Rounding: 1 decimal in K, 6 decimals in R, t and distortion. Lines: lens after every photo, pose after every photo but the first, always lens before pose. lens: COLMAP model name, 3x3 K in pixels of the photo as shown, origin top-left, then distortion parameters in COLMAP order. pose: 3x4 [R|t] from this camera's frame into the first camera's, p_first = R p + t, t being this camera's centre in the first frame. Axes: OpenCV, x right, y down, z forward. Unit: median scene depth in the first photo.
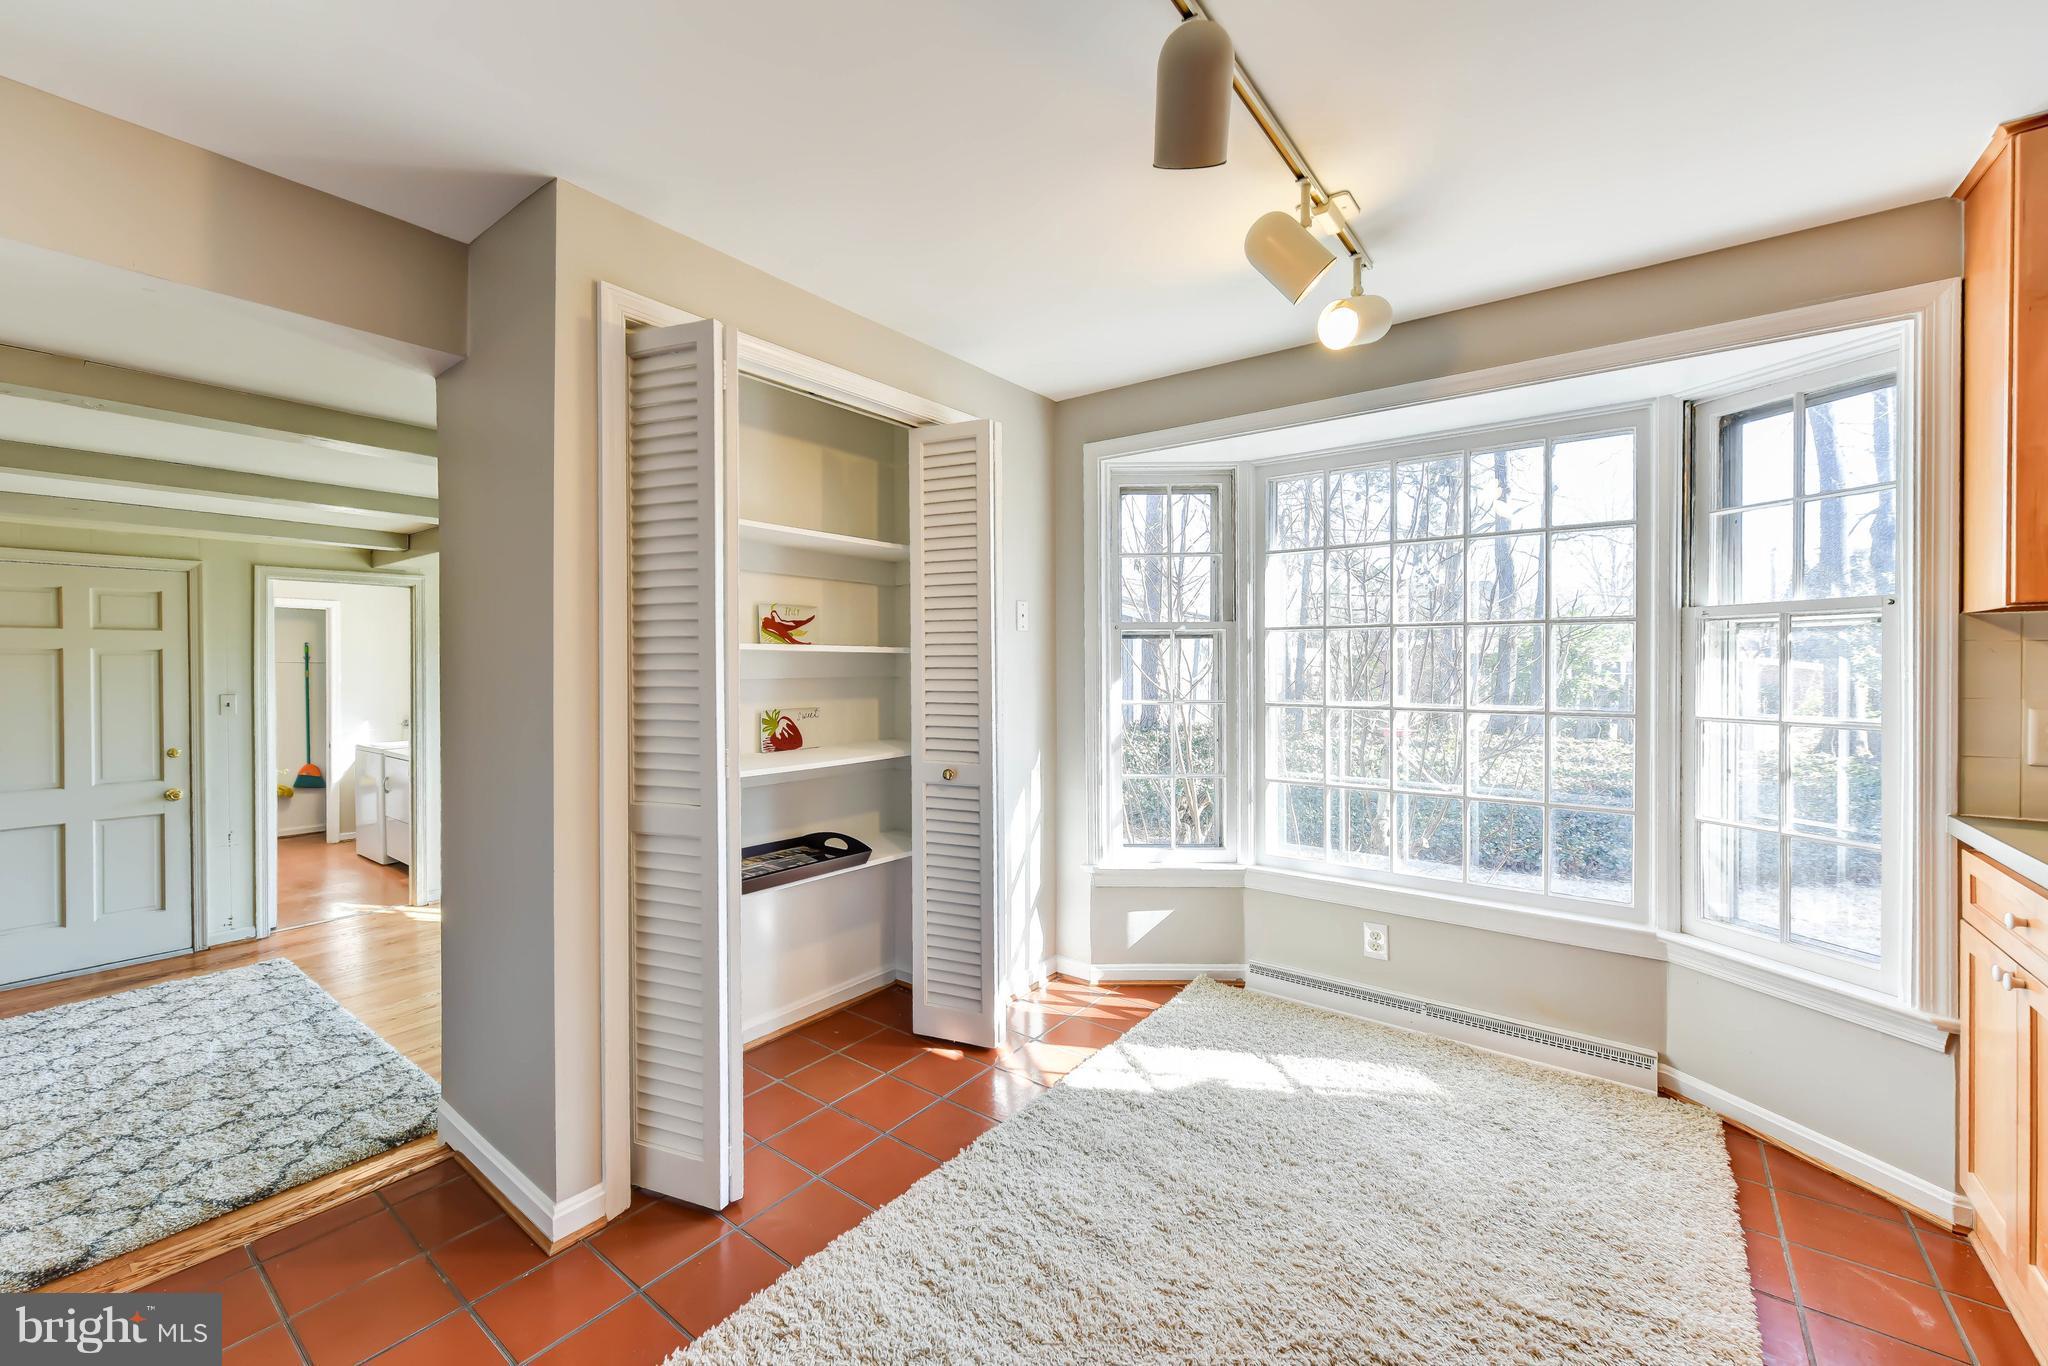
lens RADIAL K [[801.4, 0, 1027.3], [0, 801.4, 669.3], [0, 0, 1]] dist [-0.000534, 0.000005]
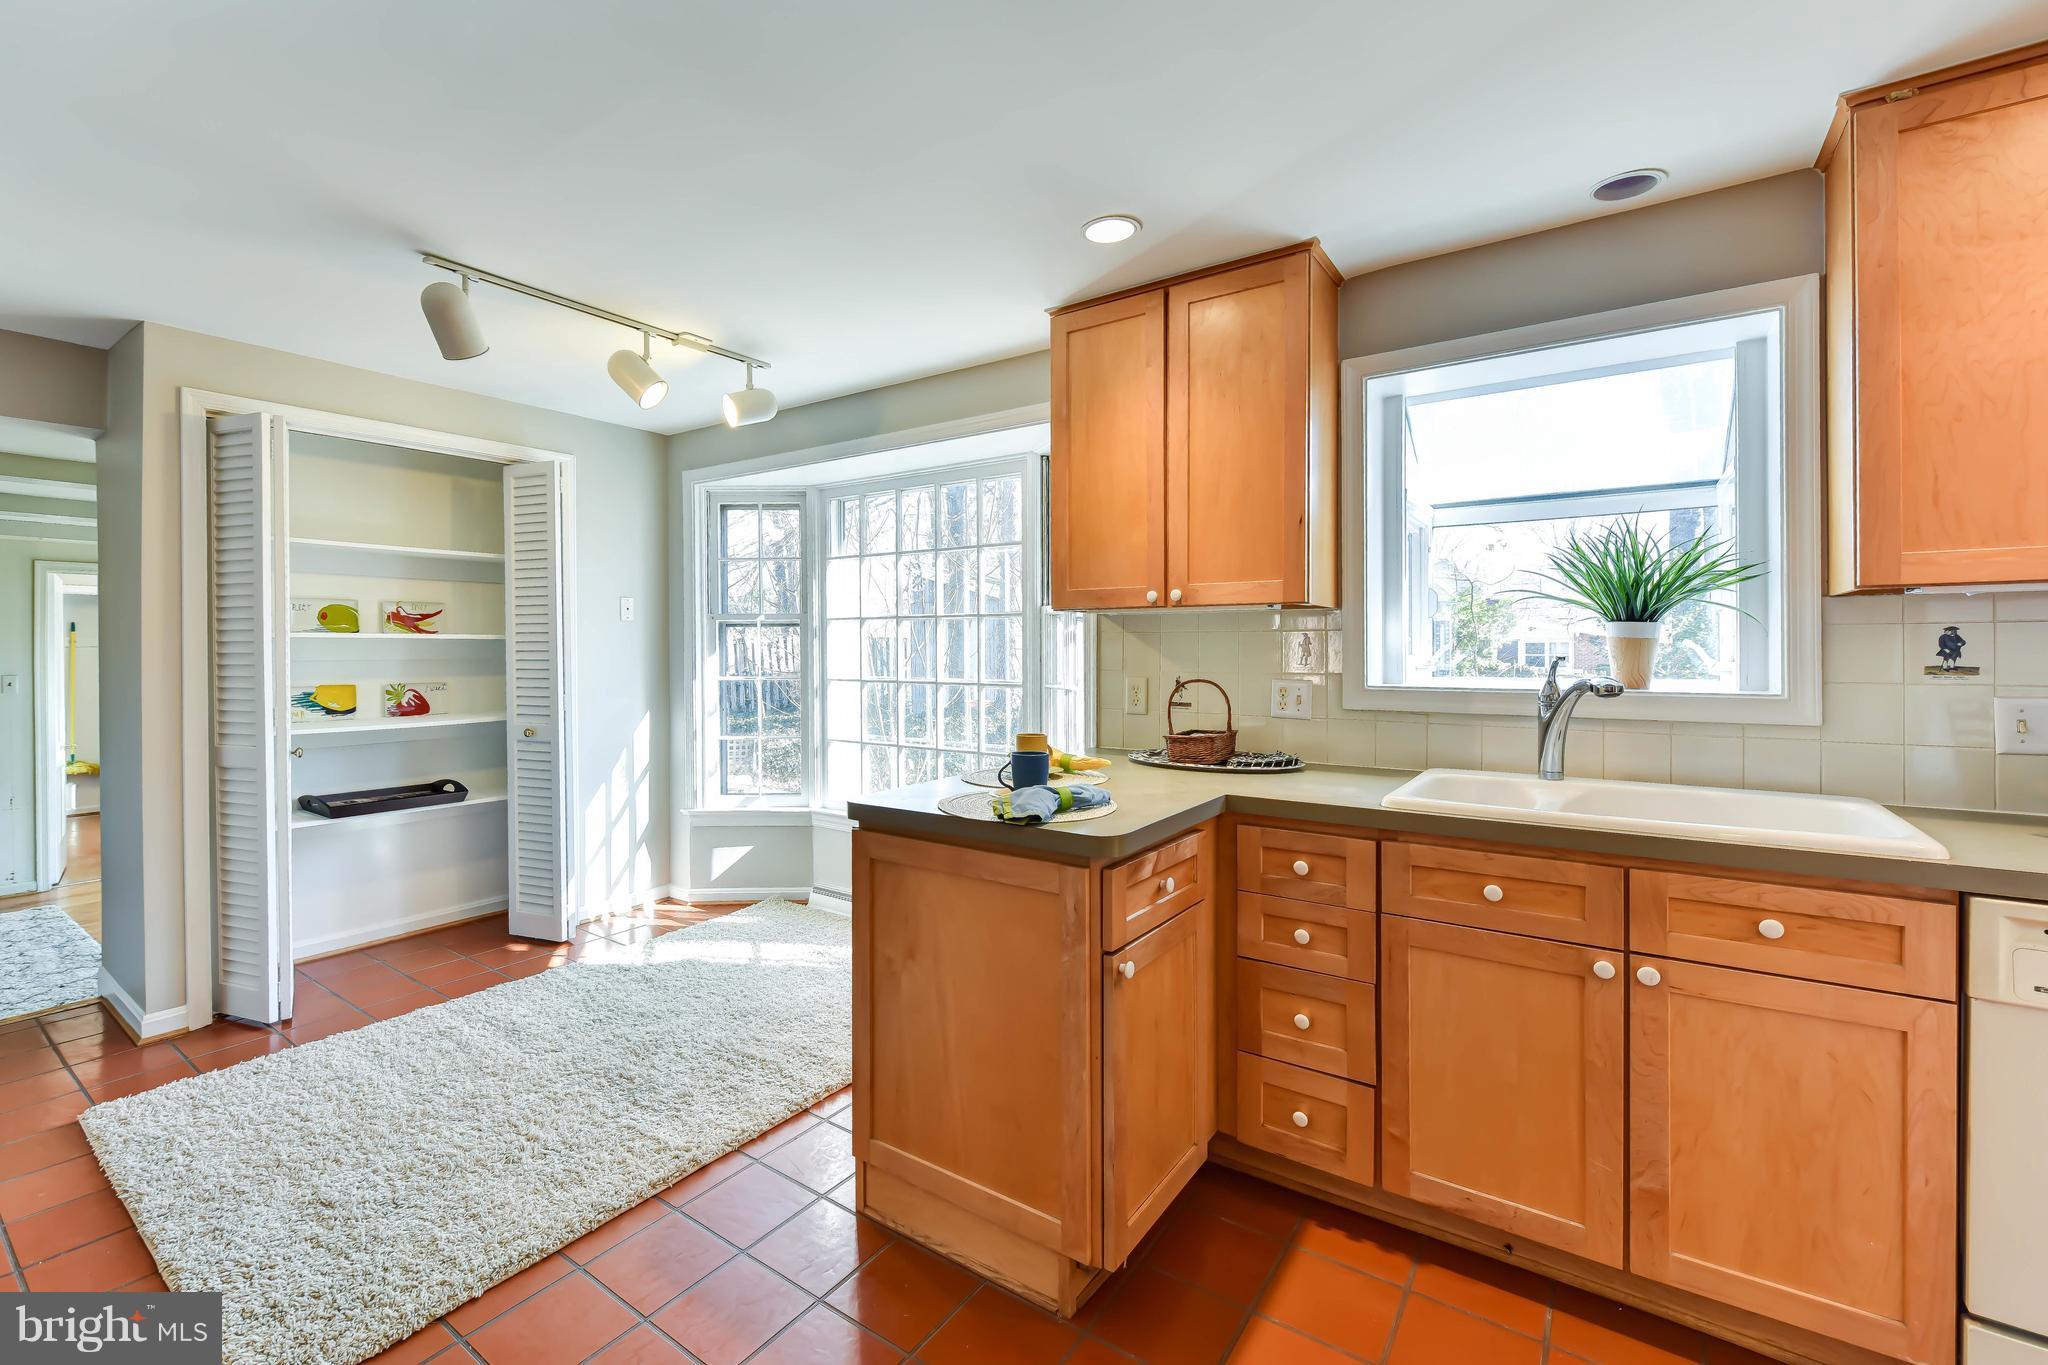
lens RADIAL K [[866.8, 0, 1019.7], [0, 866.8, 650.1], [0, 0, 1]] dist [-0.003763, -0.000803]
pose [[0.999626, -0.001865, 0.027294, 0.641139], [0.001907, 0.999997, -0.001539, 0.000676], [-0.027291, 0.001590, 0.999626, -0.413871]]
